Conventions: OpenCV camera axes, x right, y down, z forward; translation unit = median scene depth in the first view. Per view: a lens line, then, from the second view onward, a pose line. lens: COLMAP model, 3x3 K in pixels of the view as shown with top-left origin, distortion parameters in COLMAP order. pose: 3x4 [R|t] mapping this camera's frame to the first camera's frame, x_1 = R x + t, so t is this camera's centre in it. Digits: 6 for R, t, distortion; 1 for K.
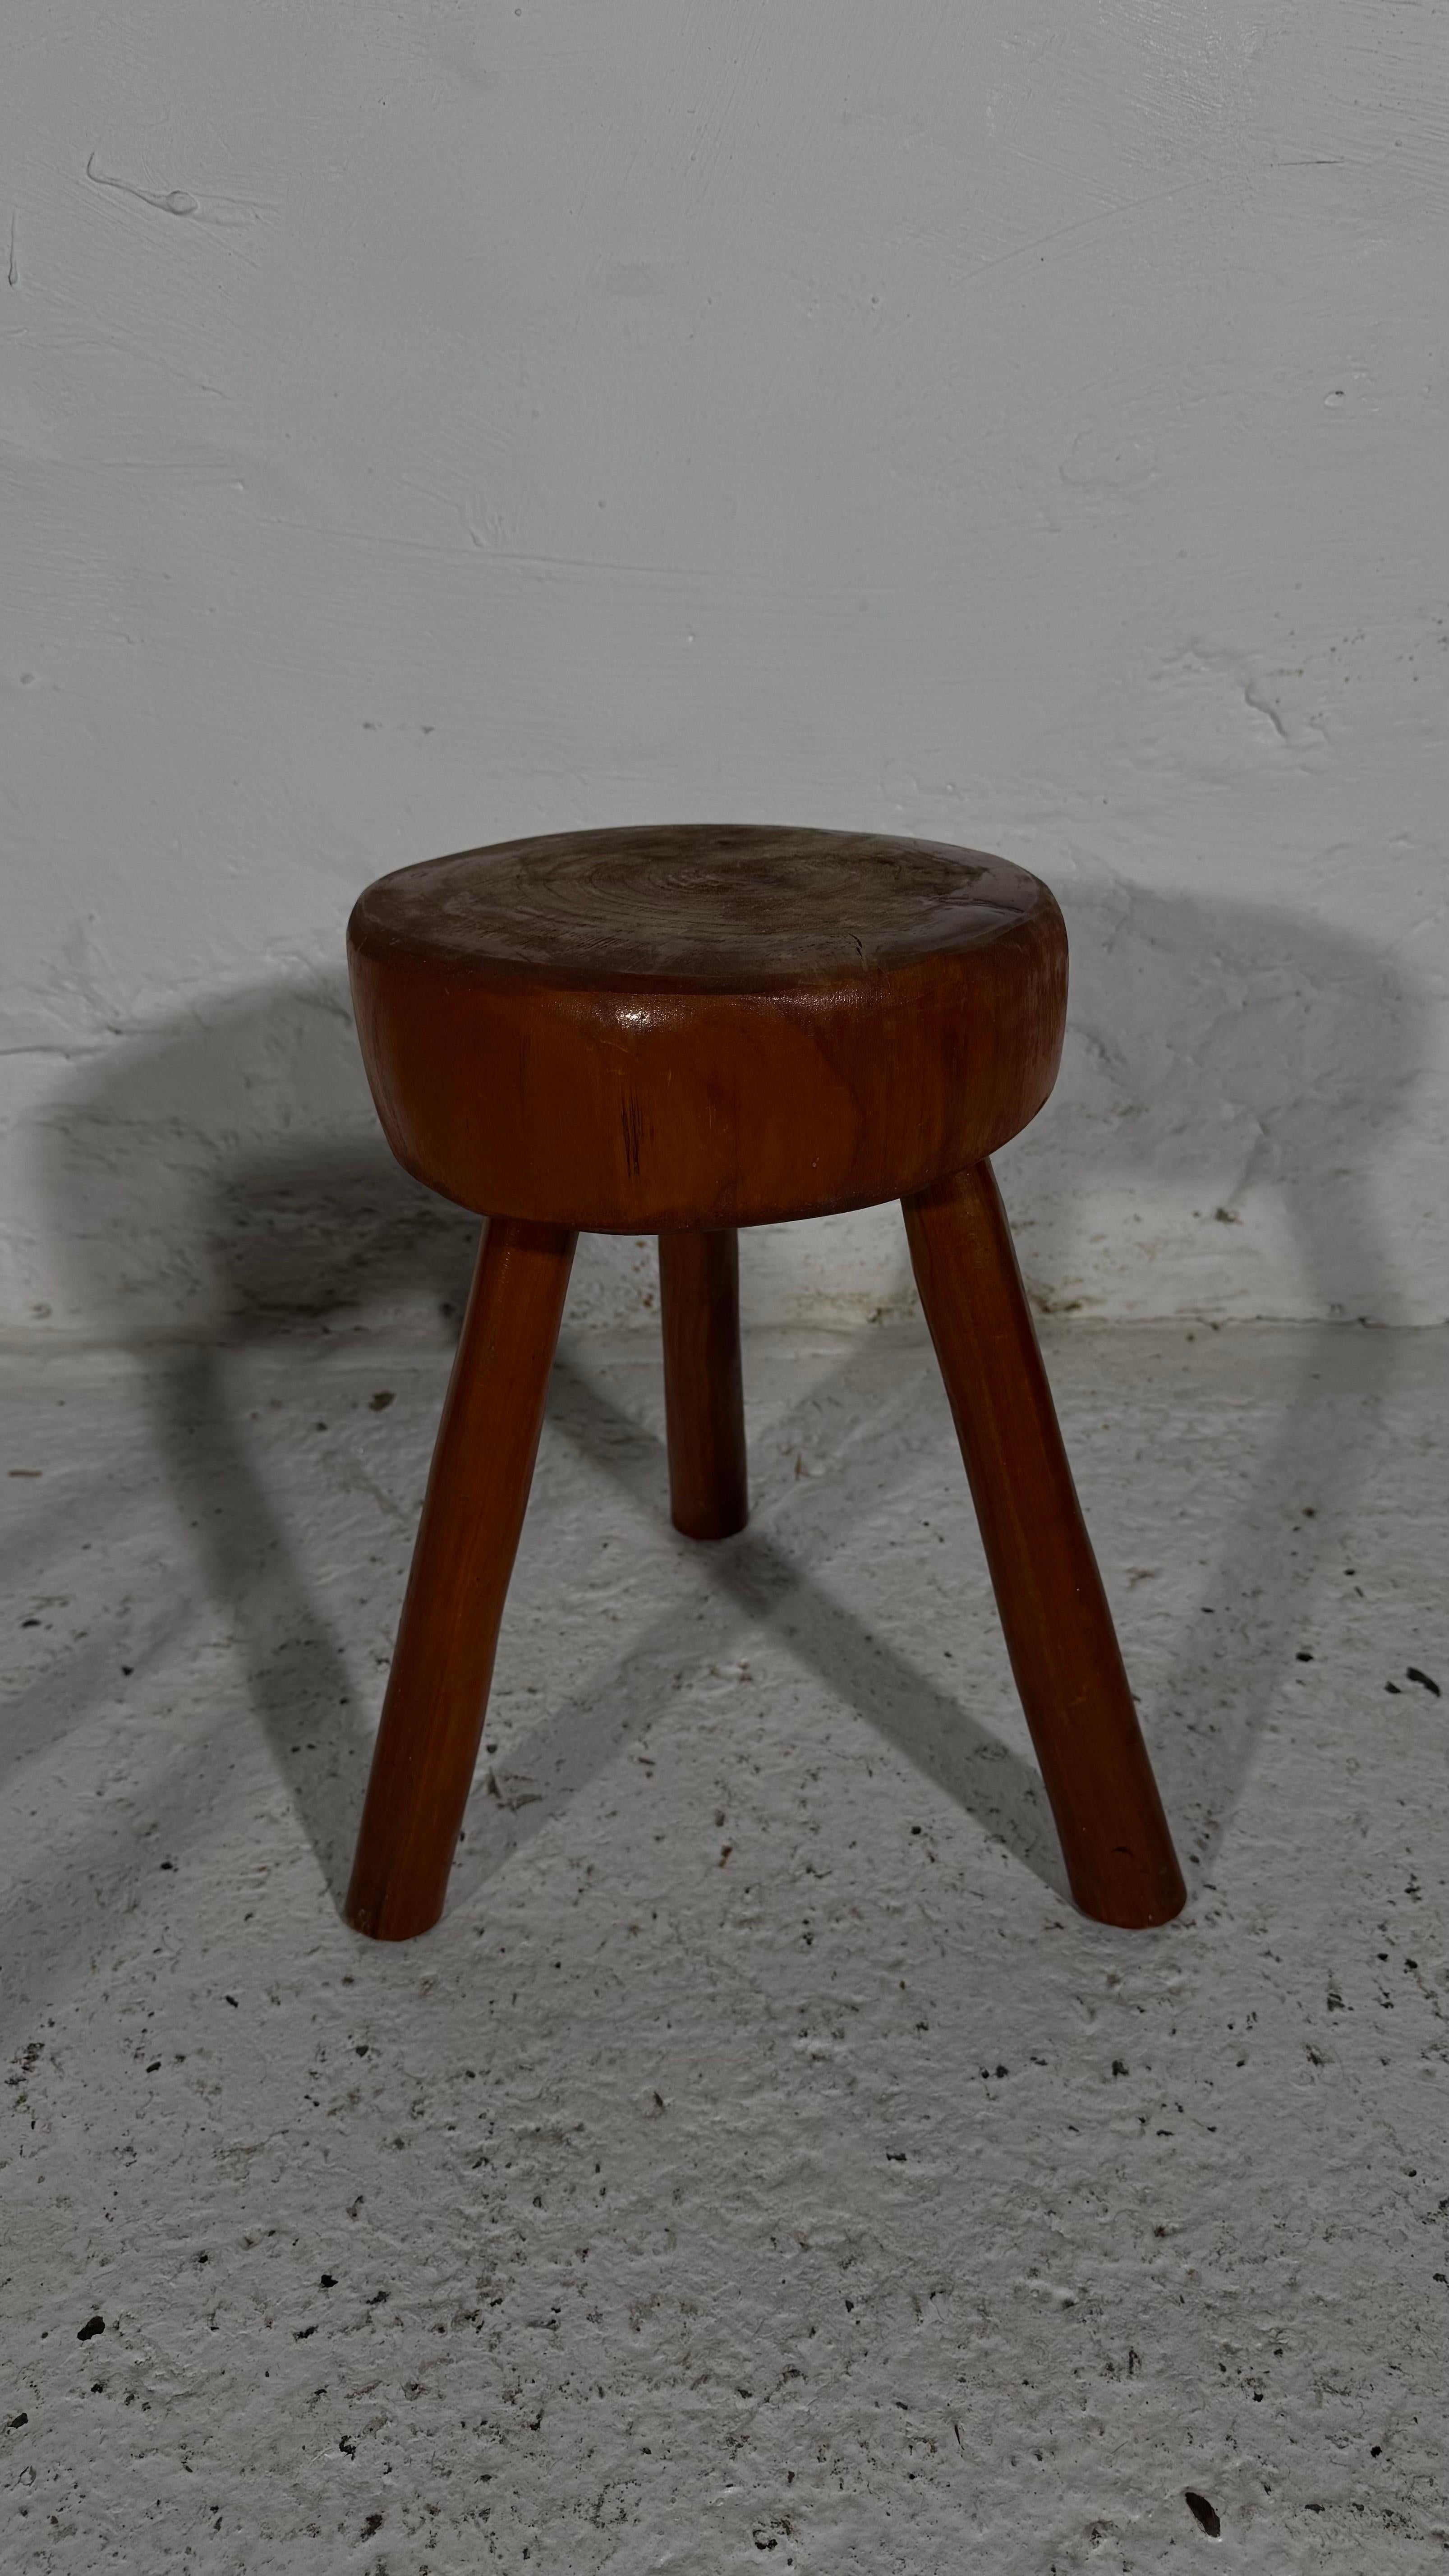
lens RADIAL K [[1857.3, 0, 730.1], [0, 1857.3, 1279.1], [0, 0, 1]] dist [0.019636, -0.043478]
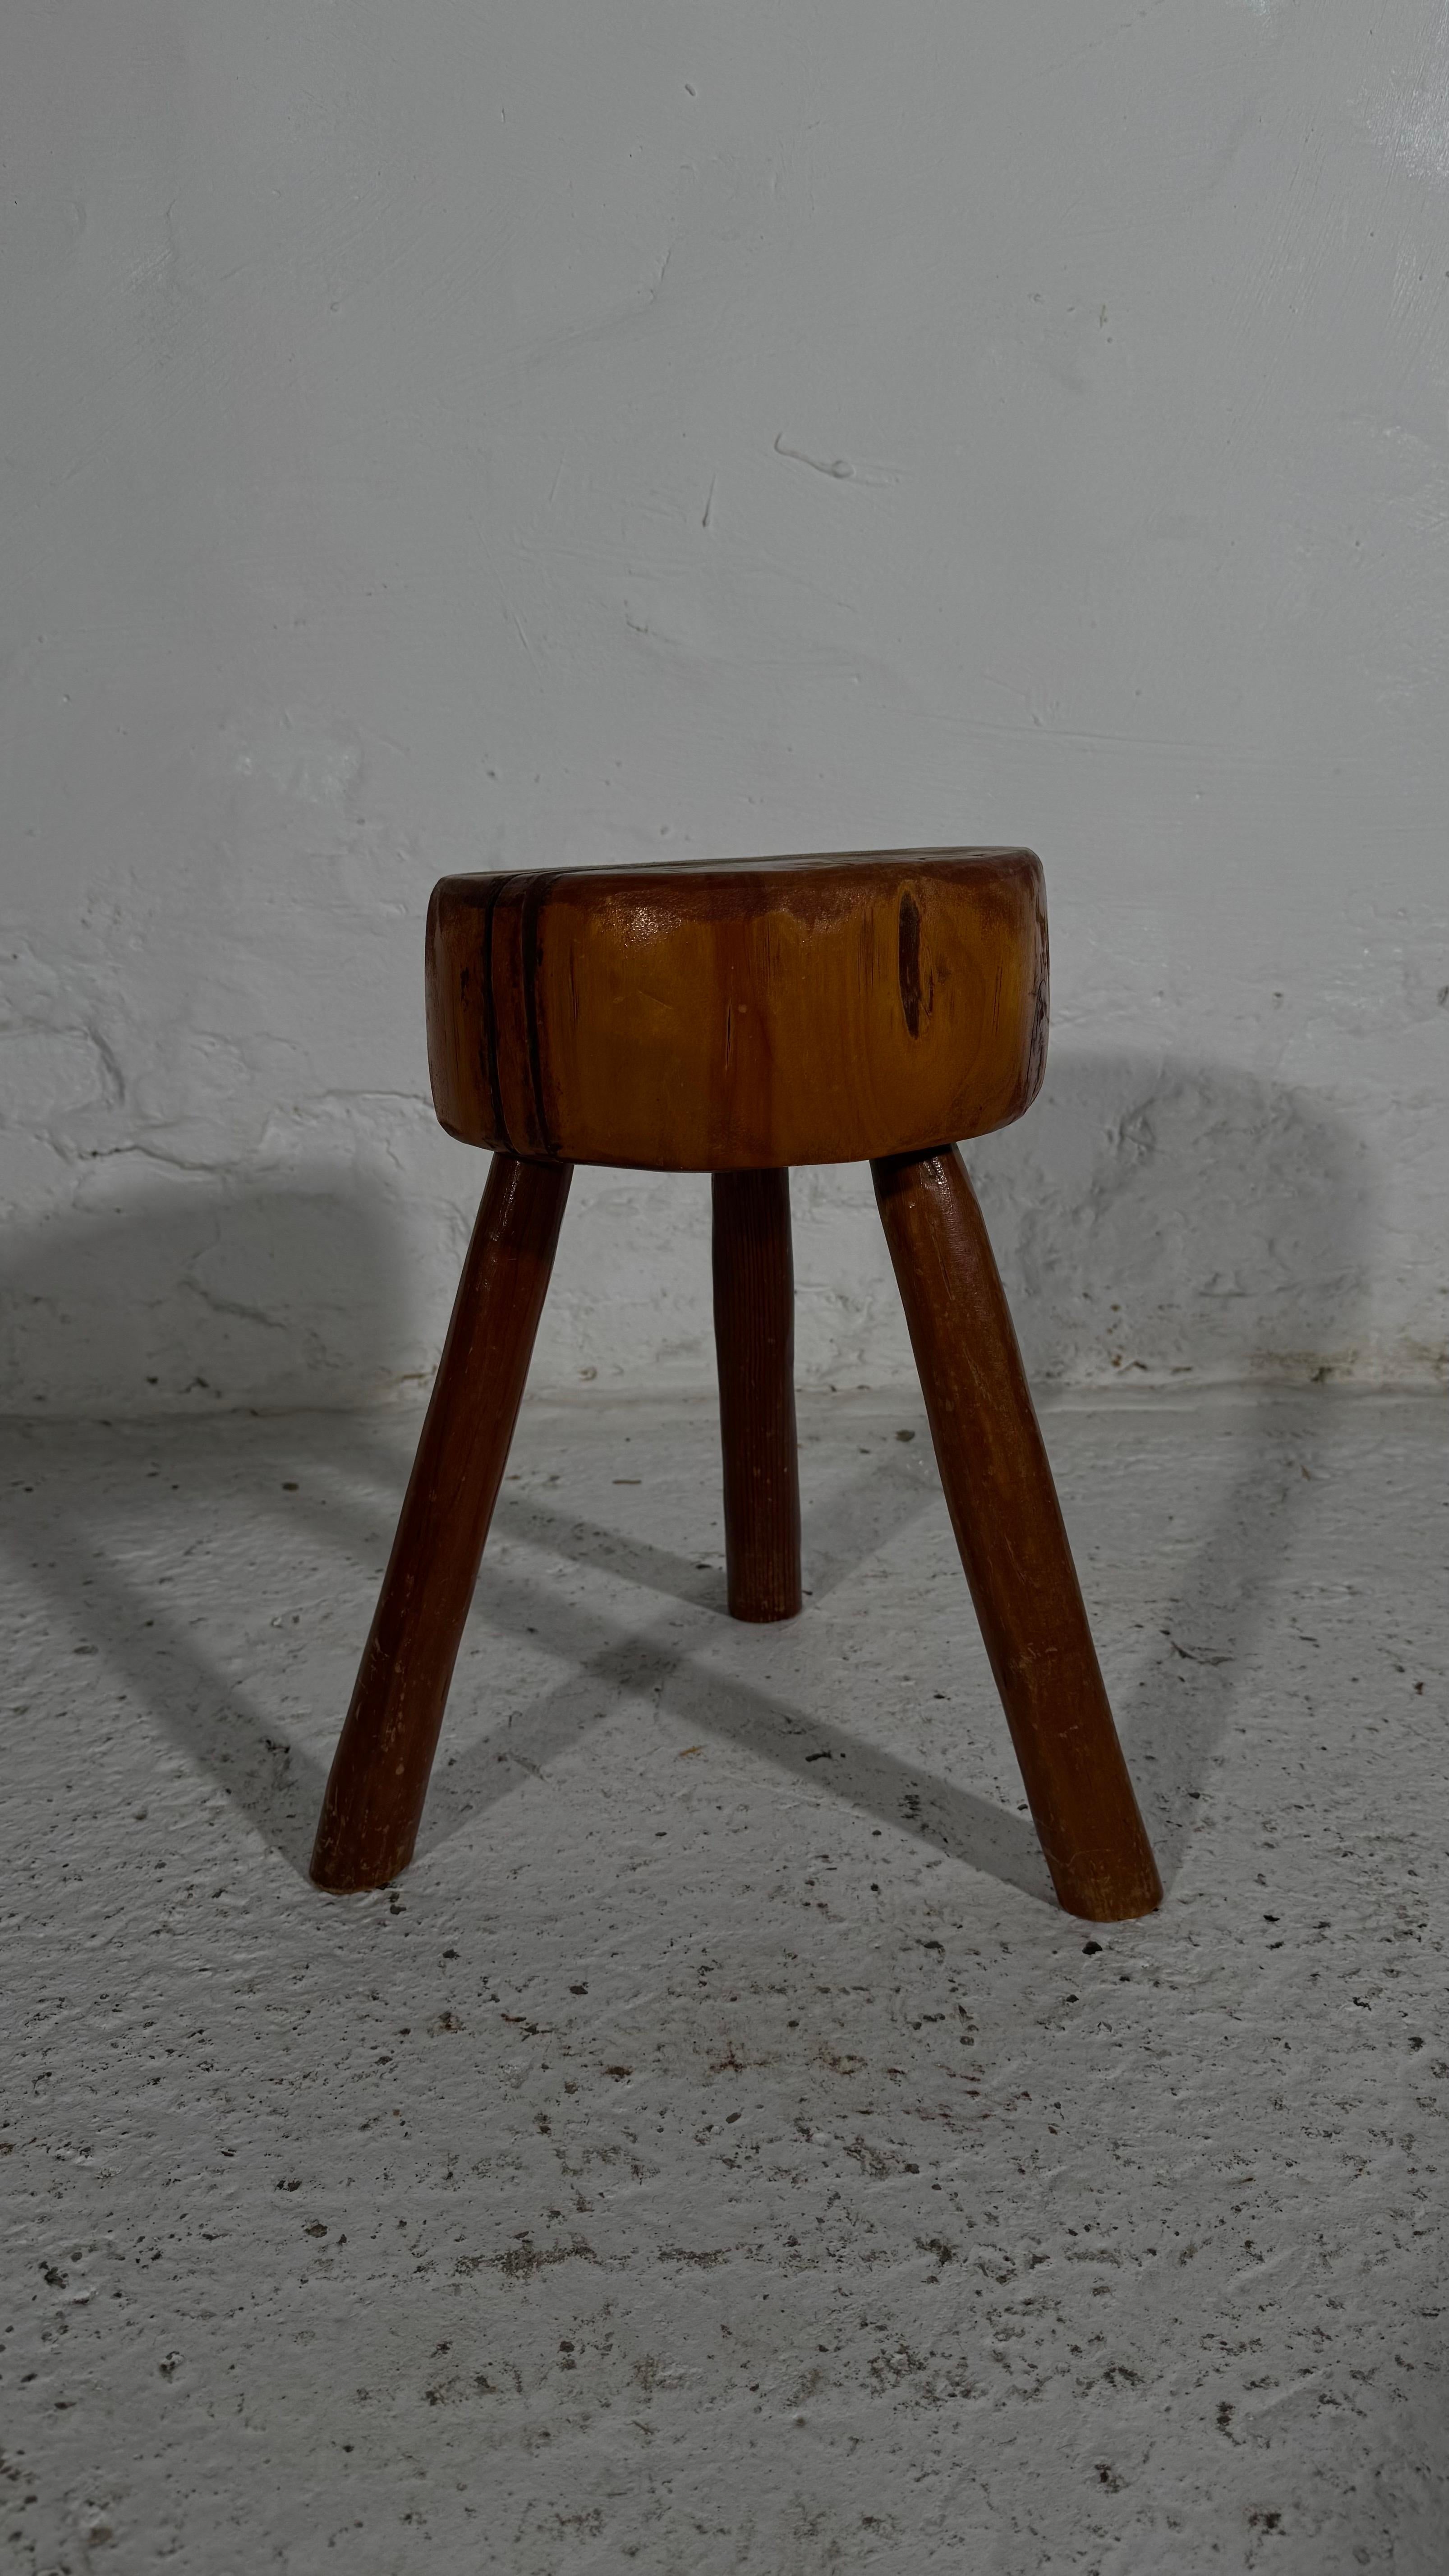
lens RADIAL K [[1857.3, 0, 708.6], [0, 1857.3, 1284.8], [0, 0, 1]] dist [0.019636, -0.043478]
pose [[0.999938, -0.001658, 0.011022, -0.489316], [0.003963, 0.977147, -0.212526, 0.326718], [-0.010418, 0.212556, 0.977093, -0.210148]]
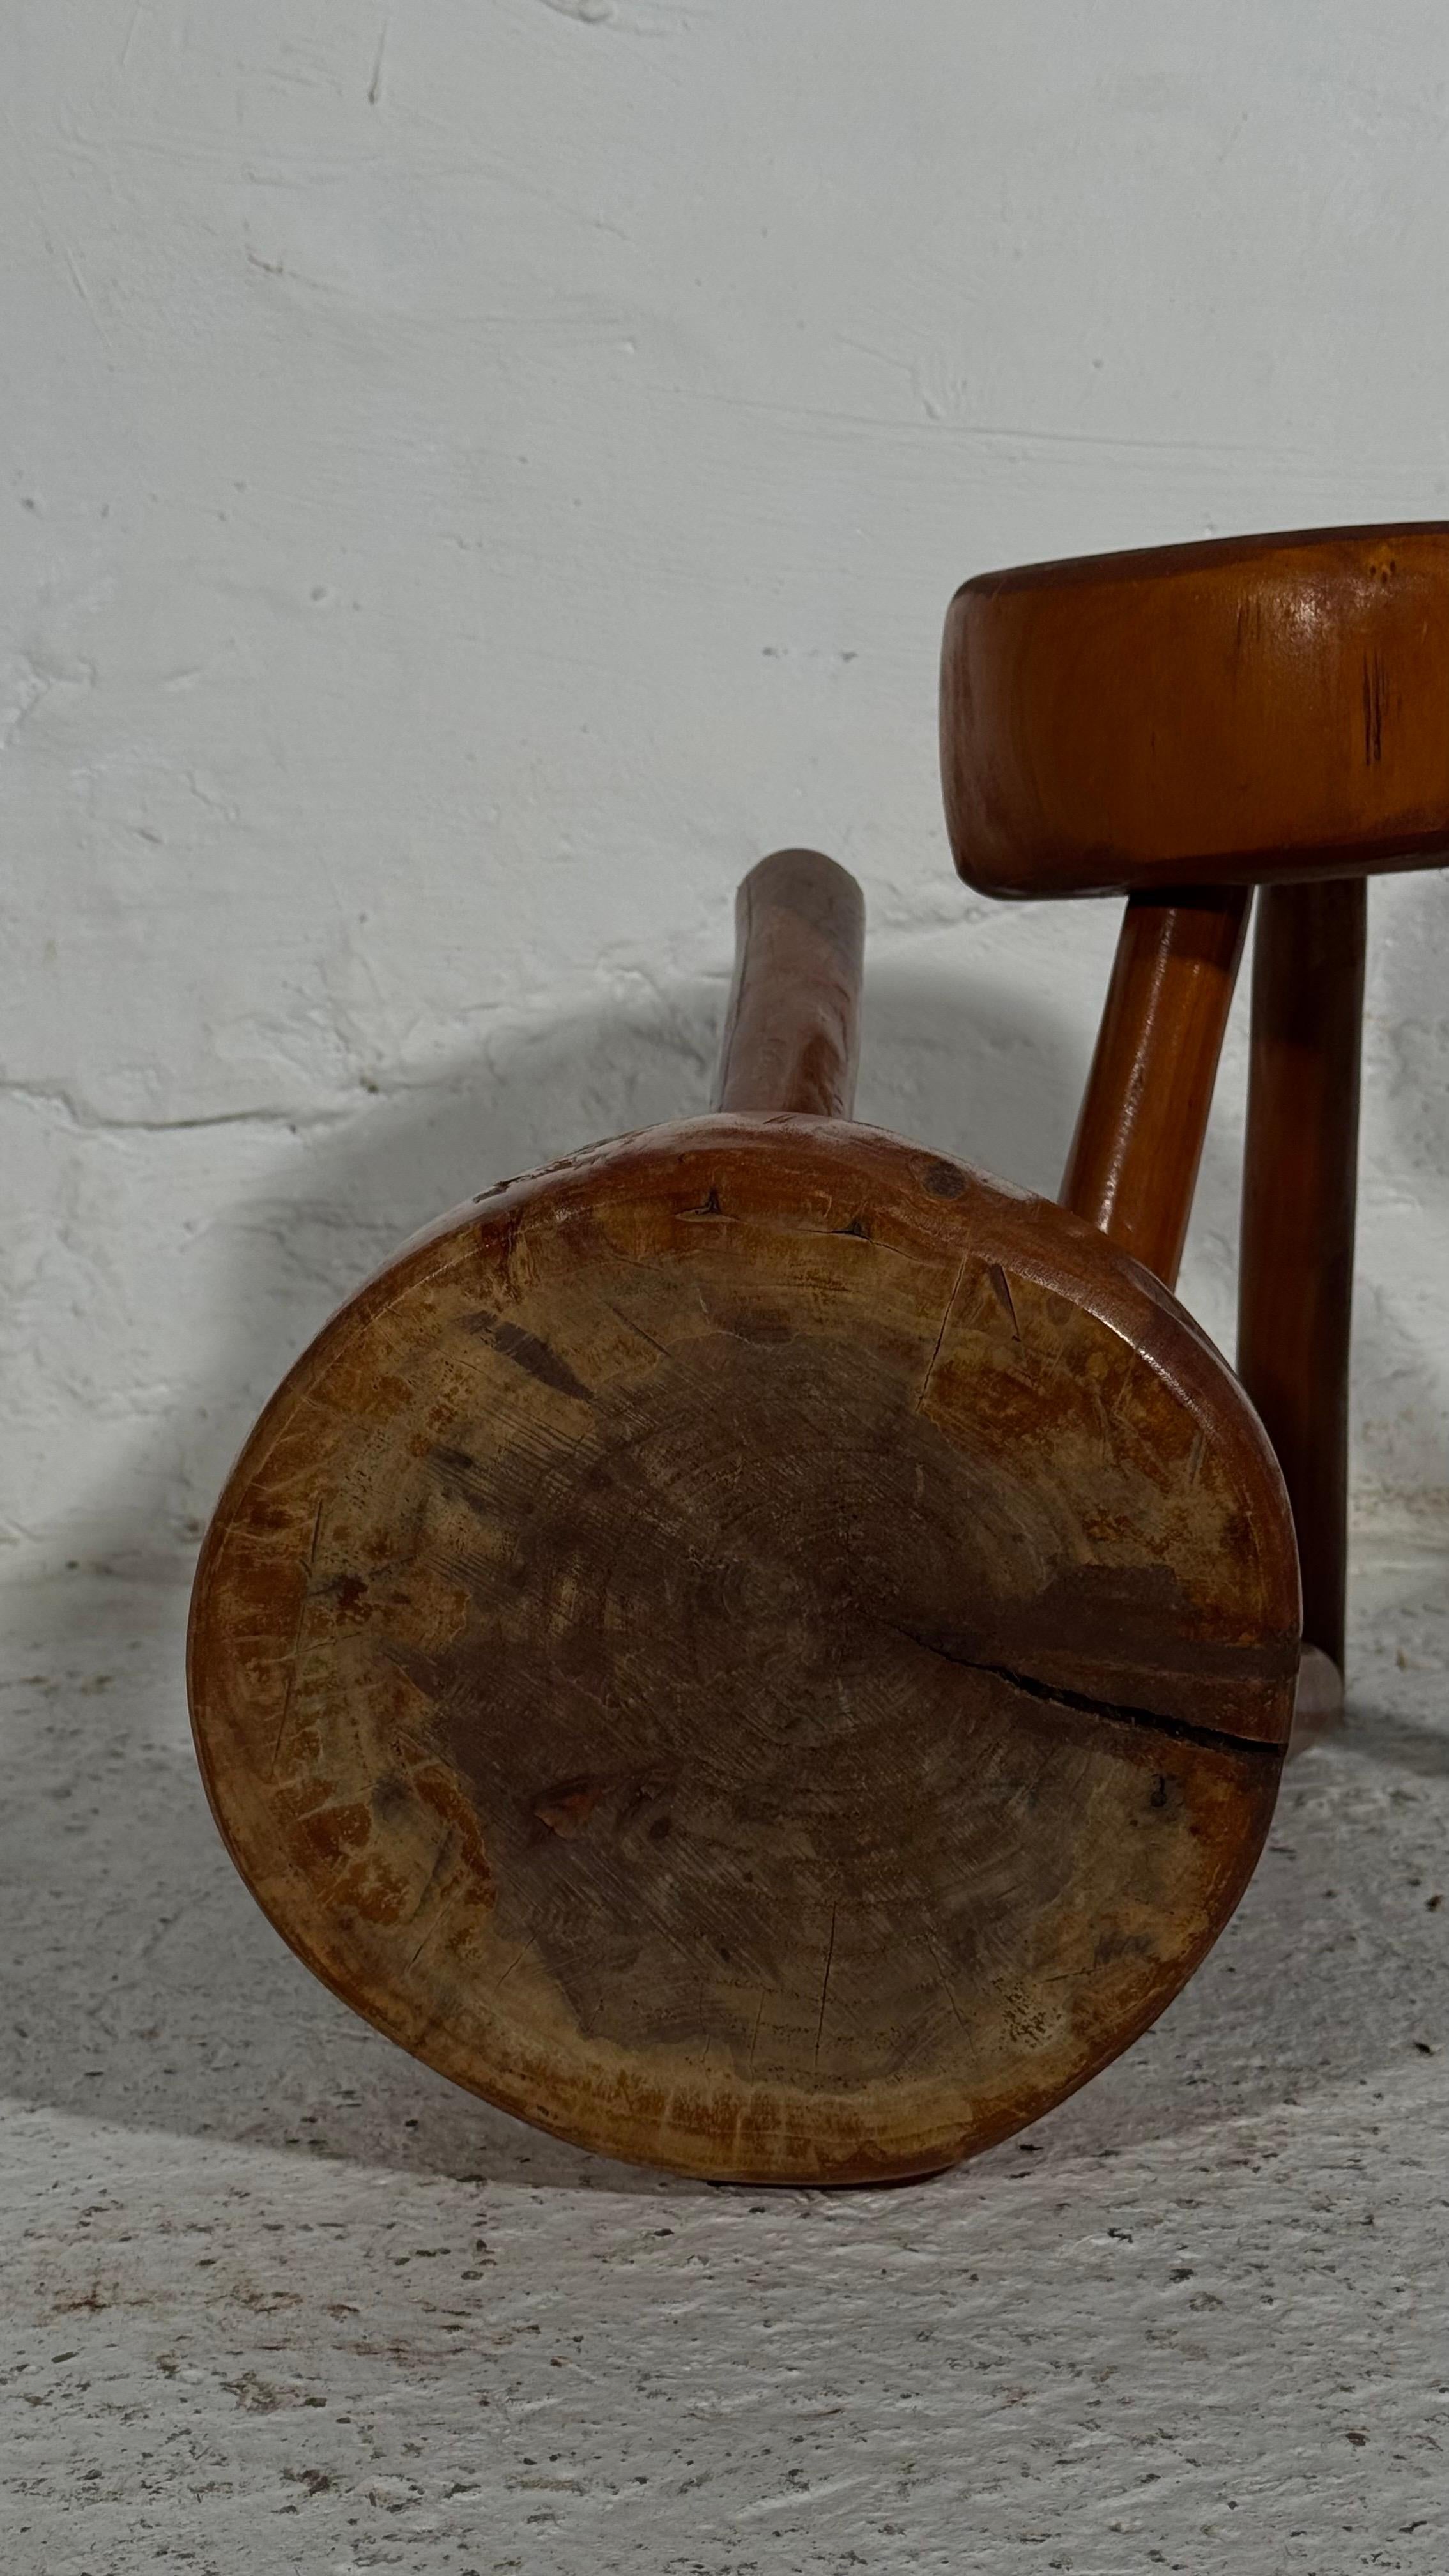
lens RADIAL K [[3689.9, 0, 695.0], [0, 3689.9, 1223.2], [0, 0, 1]] dist [0.116438, 0.000000]
pose [[0.999737, -0.003995, -0.022583, -0.260314], [-0.004075, 0.938096, -0.346352, 0.585270], [0.022569, 0.346353, 0.937833, -0.421908]]
